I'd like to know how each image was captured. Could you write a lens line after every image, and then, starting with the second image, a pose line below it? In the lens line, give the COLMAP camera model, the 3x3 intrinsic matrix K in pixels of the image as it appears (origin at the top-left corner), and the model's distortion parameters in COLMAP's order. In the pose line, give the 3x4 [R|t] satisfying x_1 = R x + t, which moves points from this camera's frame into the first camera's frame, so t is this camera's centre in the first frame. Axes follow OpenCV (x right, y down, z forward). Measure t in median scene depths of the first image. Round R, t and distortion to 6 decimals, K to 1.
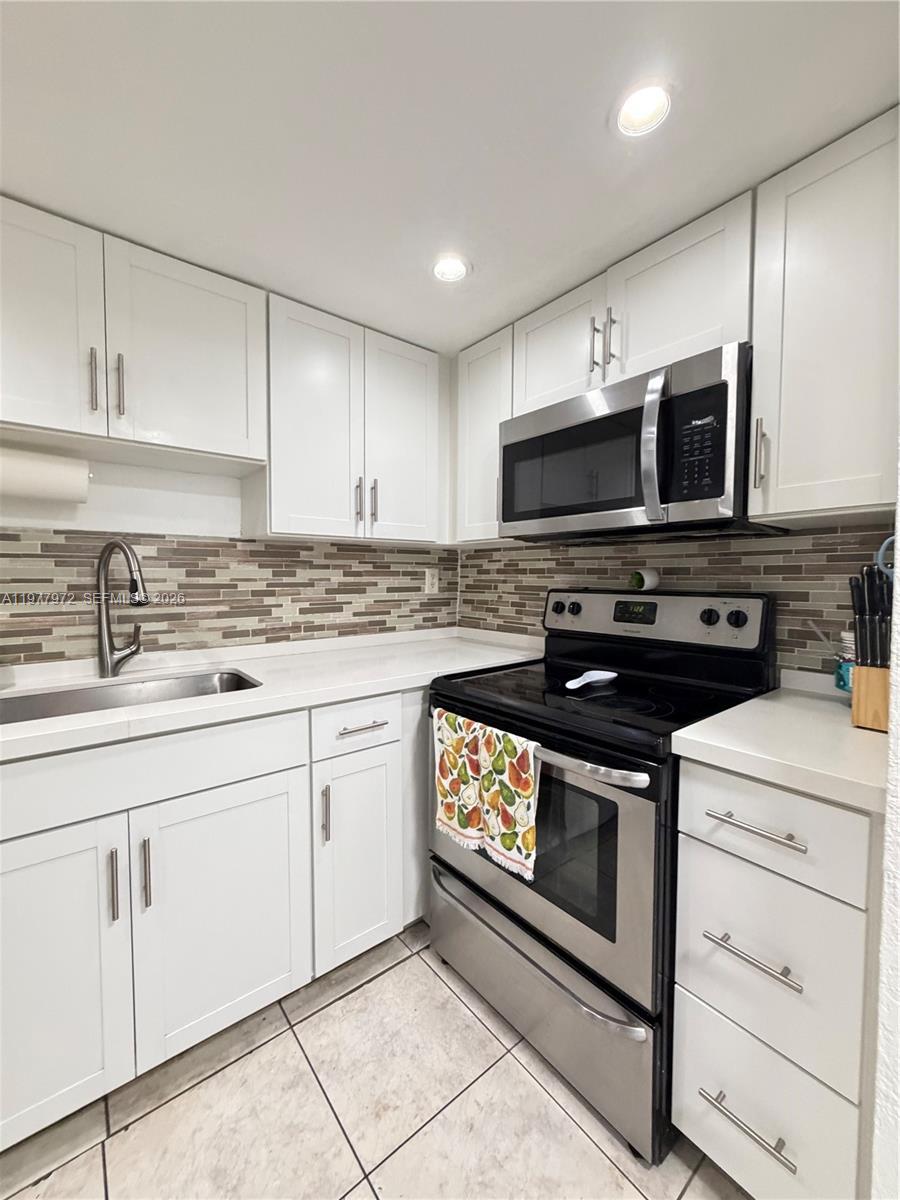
lens RADIAL K [[477.6, 0, 448.8], [0, 477.6, 600.2], [0, 0, 1]] dist [-0.000563, 0.000065]
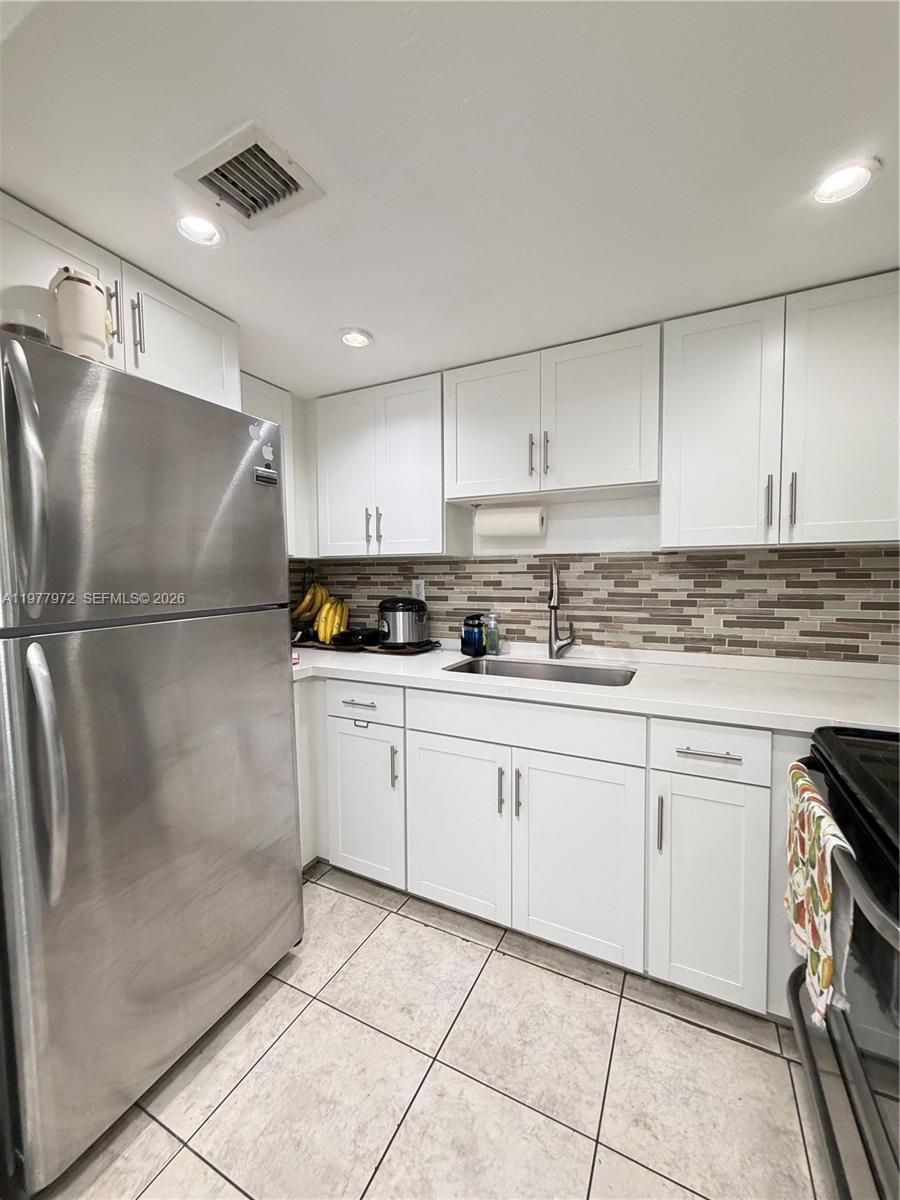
lens RADIAL K [[477.6, 0, 448.1], [0, 477.6, 600.4], [0, 0, 1]] dist [-0.000563, 0.000065]
pose [[0.413274, 0.045431, -0.909473, 0.375650], [-0.041062, 0.998668, 0.031228, -0.035241], [0.909681, 0.024439, 0.414589, 0.120100]]
